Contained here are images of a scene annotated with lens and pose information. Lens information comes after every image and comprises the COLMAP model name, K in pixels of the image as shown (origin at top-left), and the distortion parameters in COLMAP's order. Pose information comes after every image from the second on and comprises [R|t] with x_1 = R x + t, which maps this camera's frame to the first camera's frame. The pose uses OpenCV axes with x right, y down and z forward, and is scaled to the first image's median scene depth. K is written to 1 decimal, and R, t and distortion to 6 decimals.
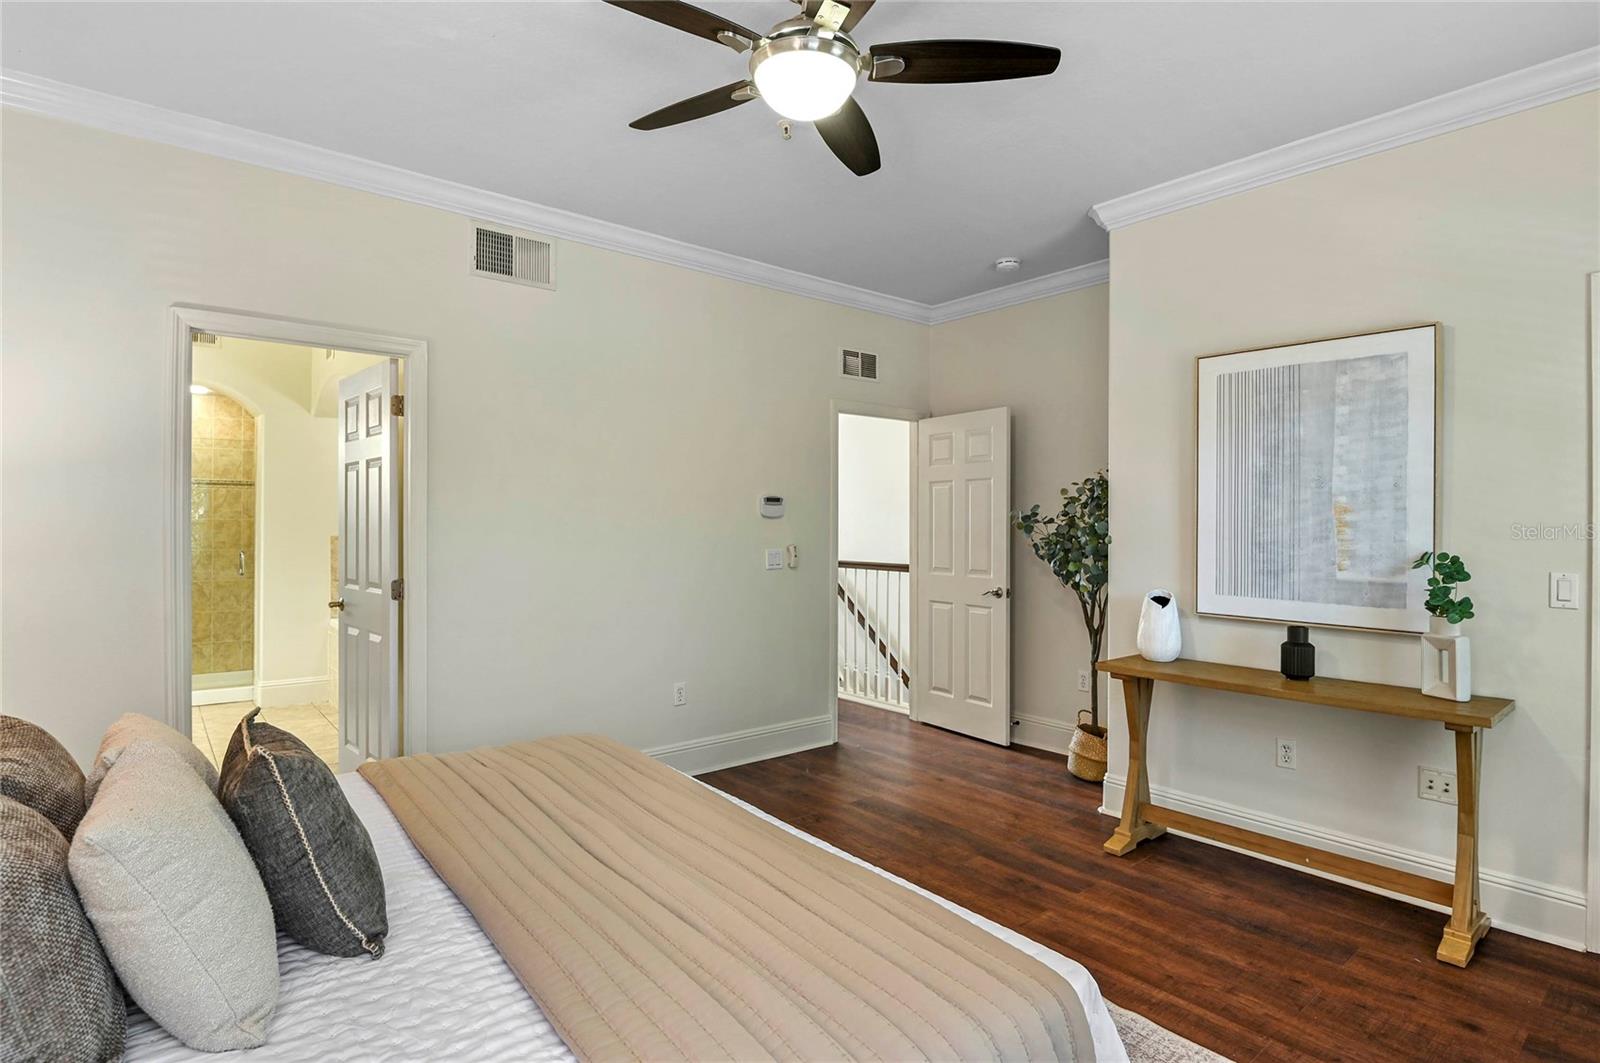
lens RADIAL K [[813.3, 0, 794.2], [0, 813.3, 519.9], [0, 0, 1]] dist [-0.004468, -0.011168]
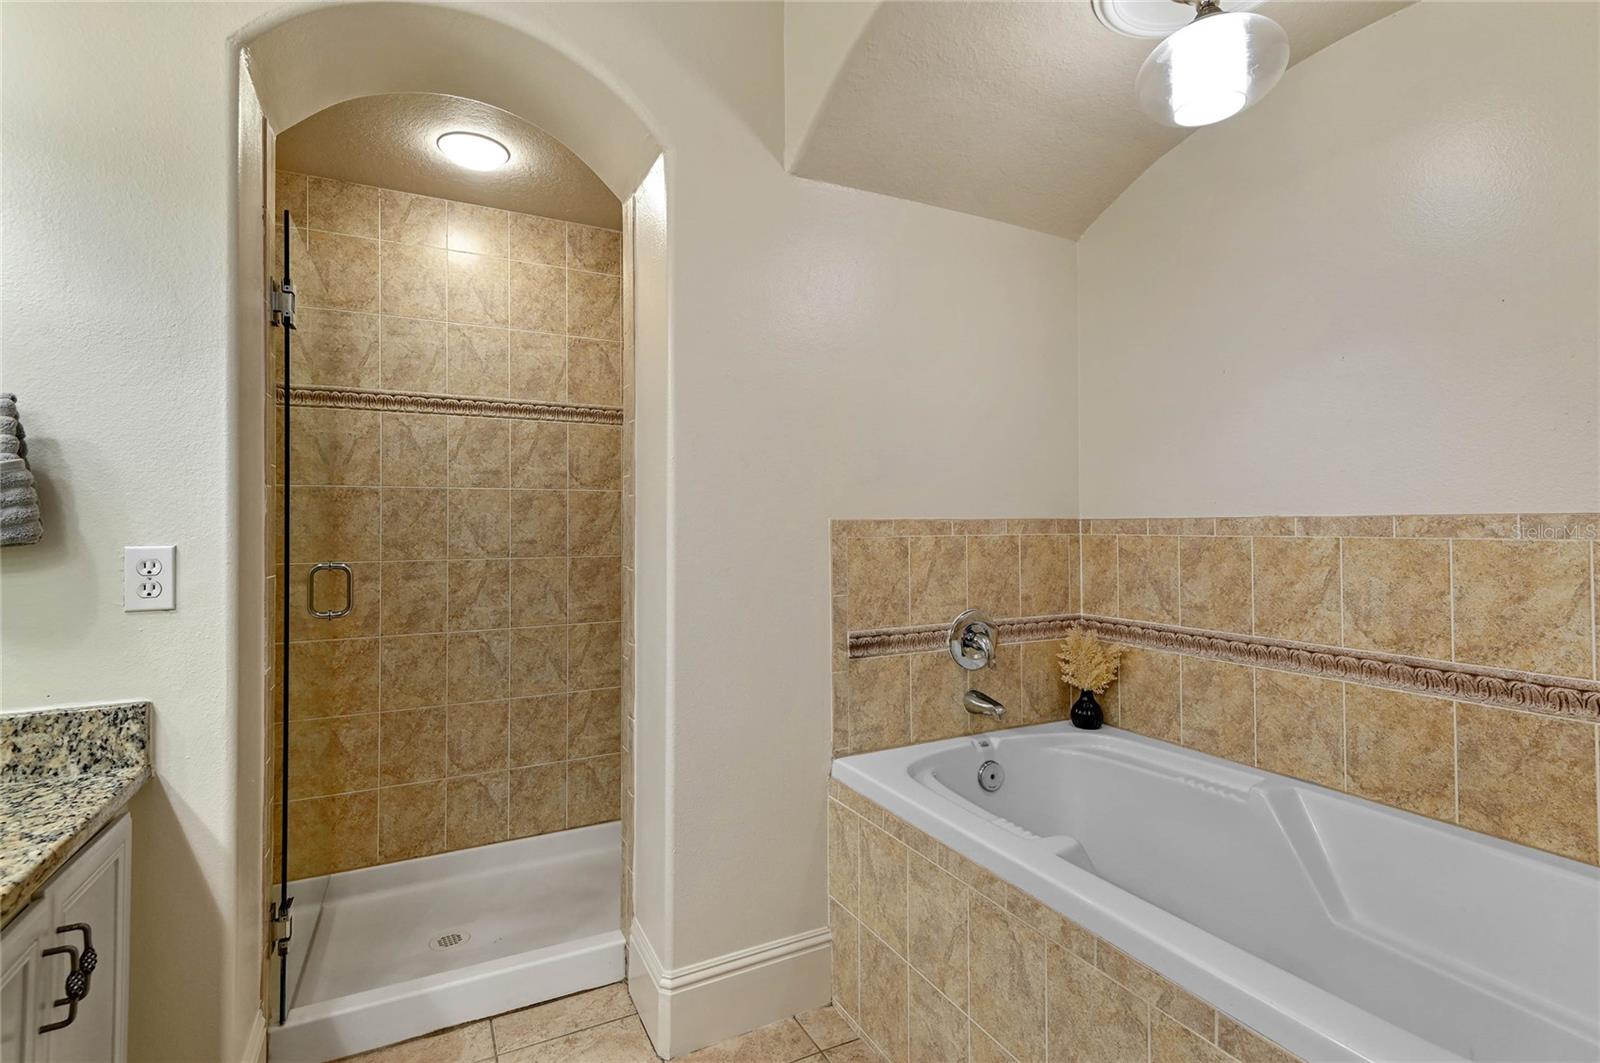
lens RADIAL K [[777.7, 0, 817.2], [0, 777.7, 513.7], [0, 0, 1]] dist [0.024456, -0.003323]
pose [[0.980279, -0.008662, -0.197431, -0.466526], [0.007059, 0.999936, -0.008818, 0.017282], [0.197495, 0.007250, 0.980277, 0.610553]]
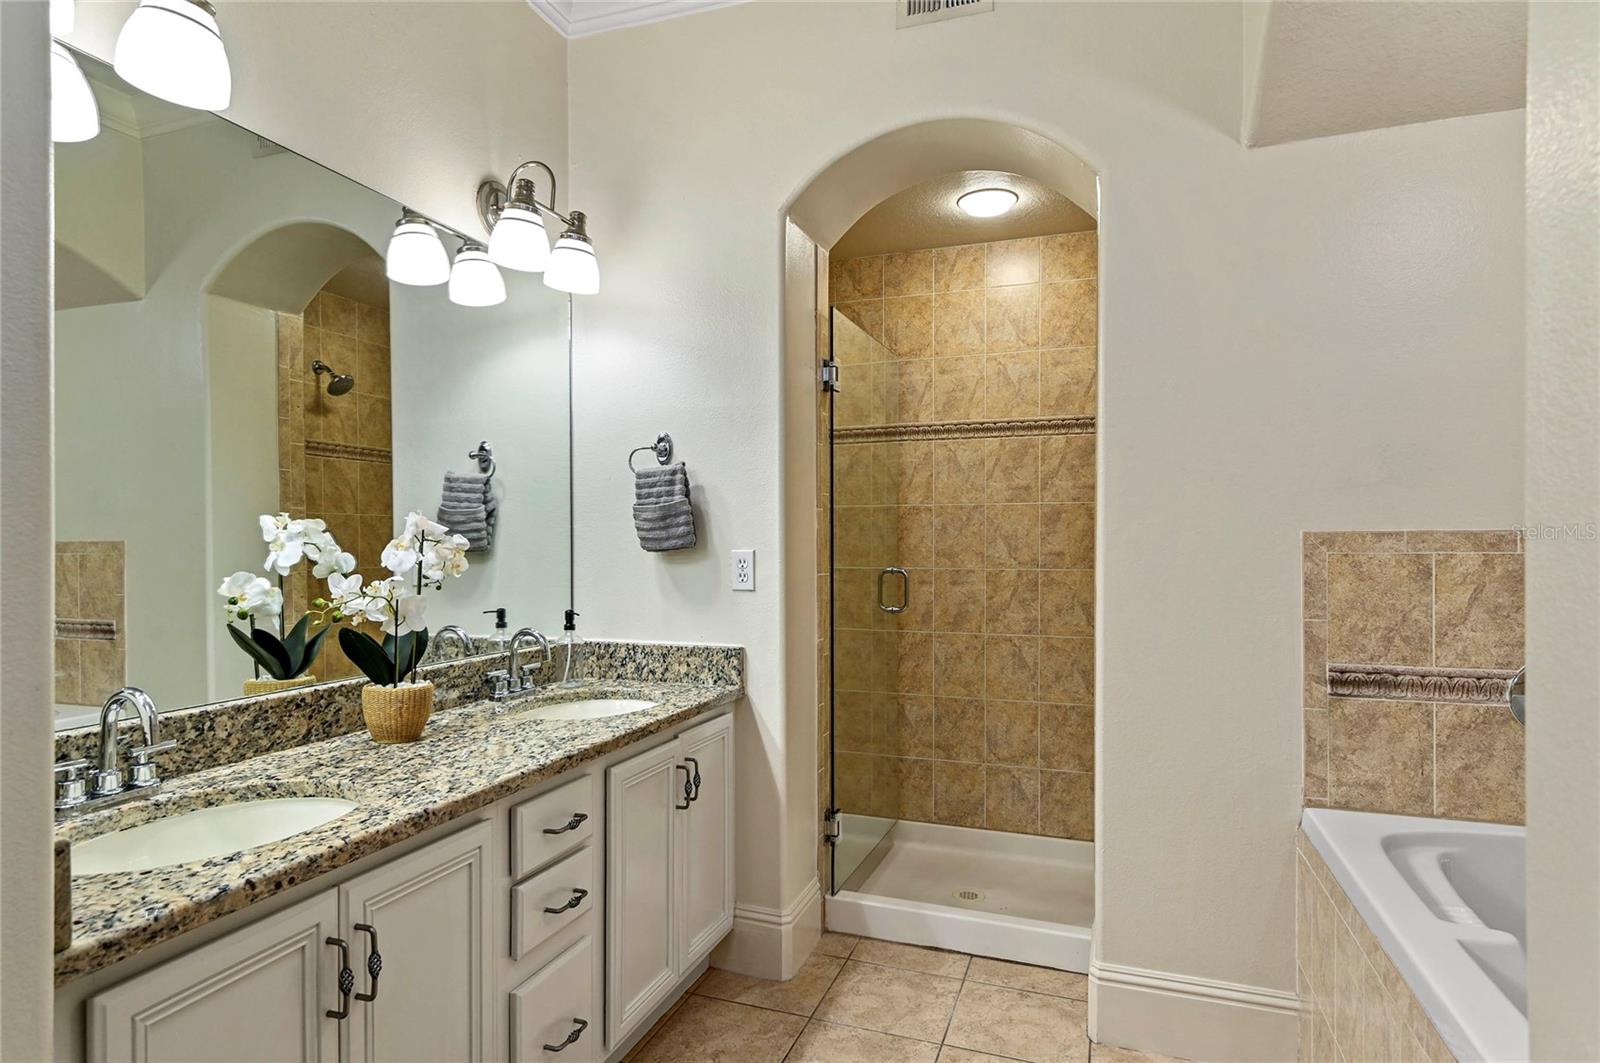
lens RADIAL K [[909.5, 0, 760.4], [0, 909.5, 543.6], [0, 0, 1]] dist [0.025491, 0.000852]
pose [[0.499561, 0.001473, -0.866278, -0.342918], [0.006367, 0.999965, 0.005372, 0.018167], [0.866255, -0.008199, 0.499534, 0.595659]]
